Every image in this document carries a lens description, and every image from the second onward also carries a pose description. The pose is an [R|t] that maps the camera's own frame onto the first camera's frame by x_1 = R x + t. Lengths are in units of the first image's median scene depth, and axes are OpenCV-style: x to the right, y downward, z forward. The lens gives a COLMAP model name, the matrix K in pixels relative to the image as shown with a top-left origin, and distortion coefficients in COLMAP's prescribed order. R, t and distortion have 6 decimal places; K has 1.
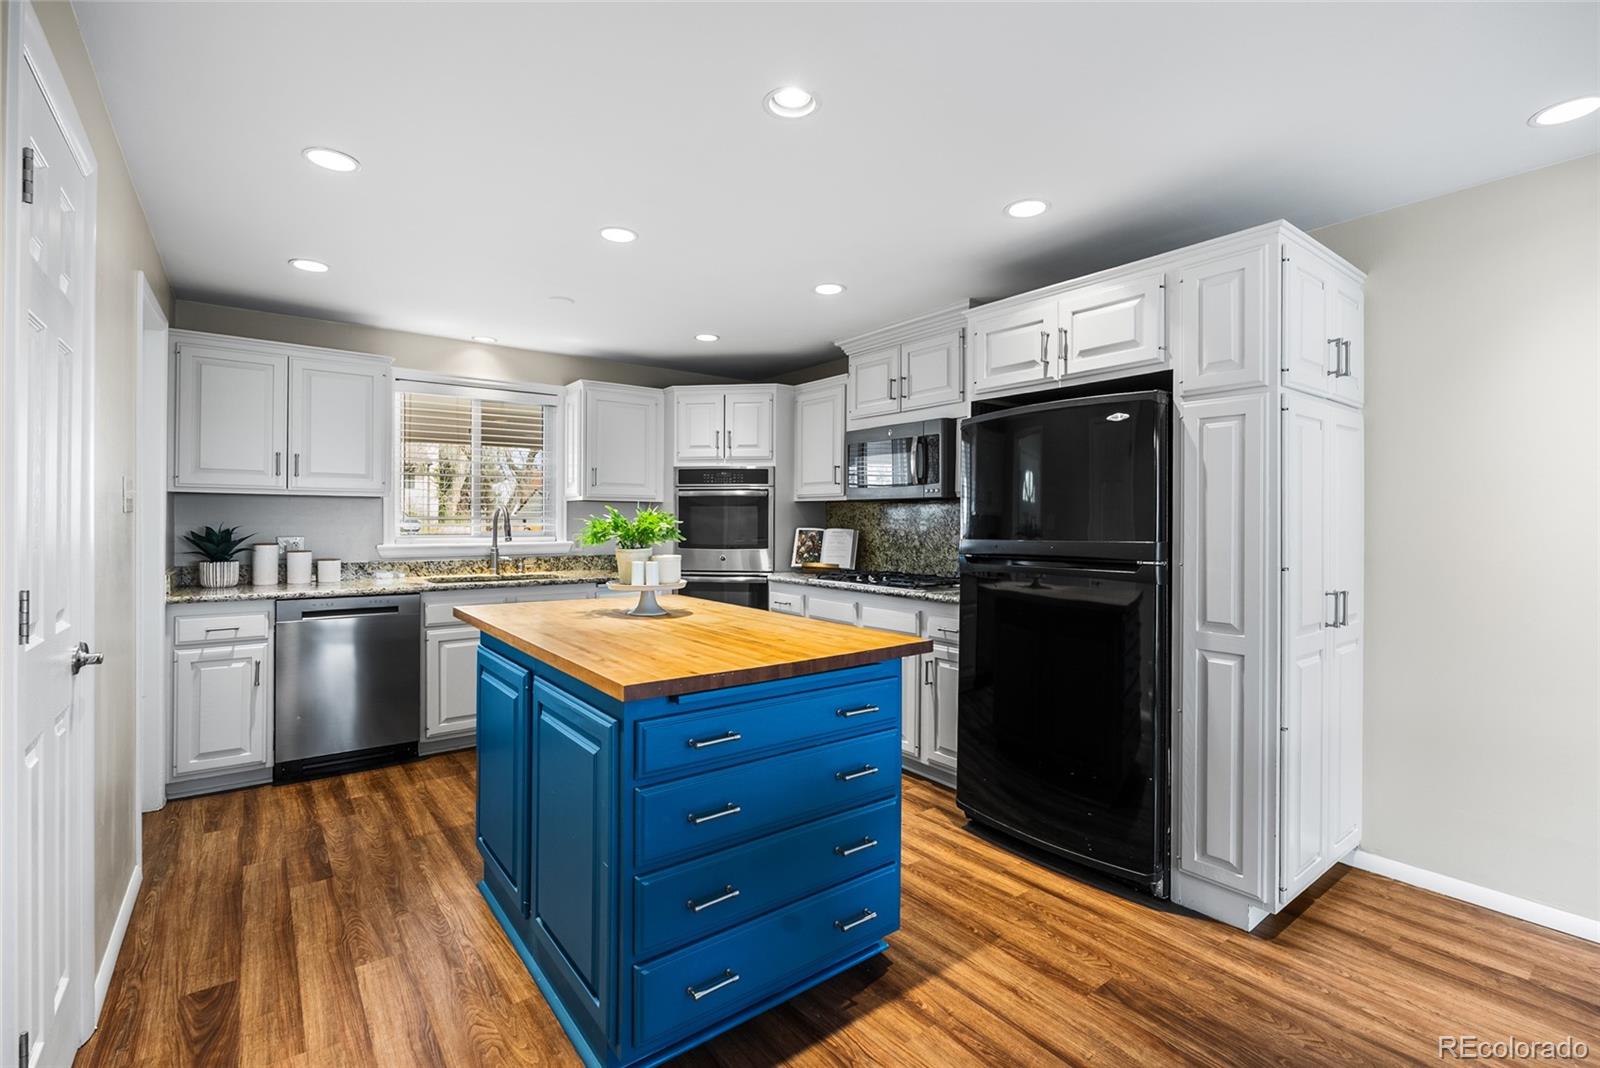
lens RADIAL K [[722.5, 0, 804.2], [0, 722.5, 522.1], [0, 0, 1]] dist [-0.000388, 0.000083]
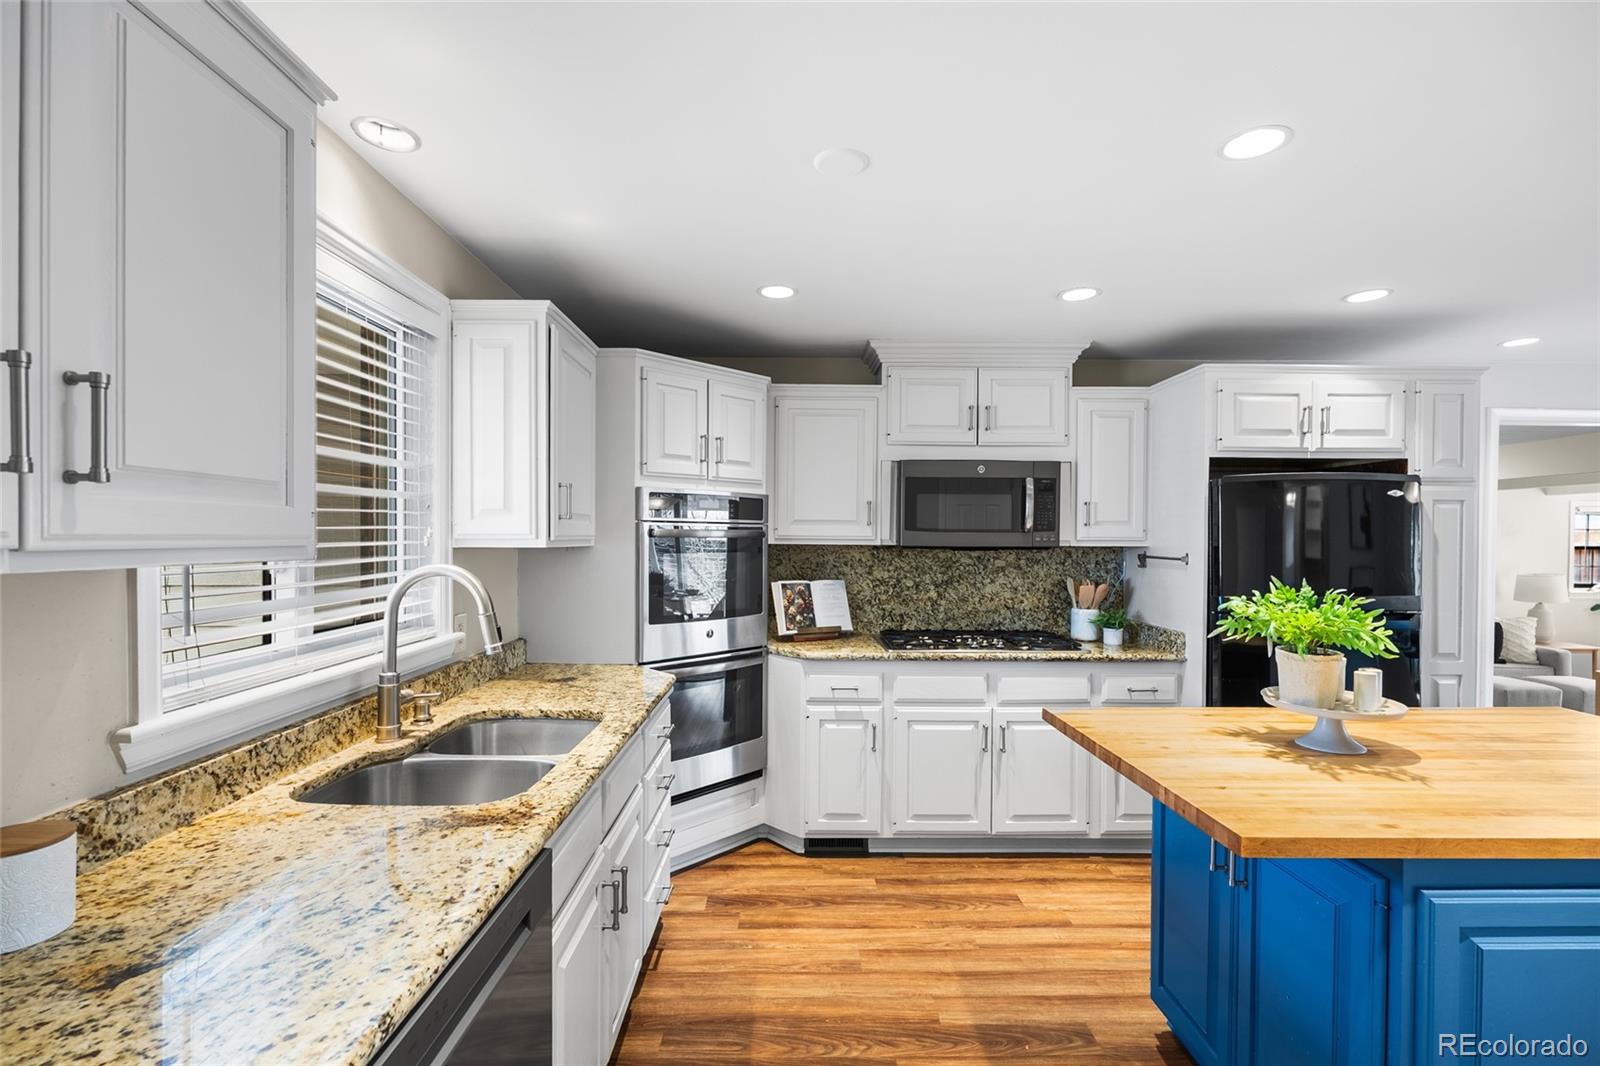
lens RADIAL K [[718.1, 0, 800.4], [0, 718.1, 542.0], [0, 0, 1]] dist [-0.001688, 0.000156]
pose [[0.598578, -0.006853, 0.801035, -0.619351], [-0.000453, 0.999960, 0.008894, -0.040350], [-0.801064, -0.005687, 0.598552, 0.593627]]
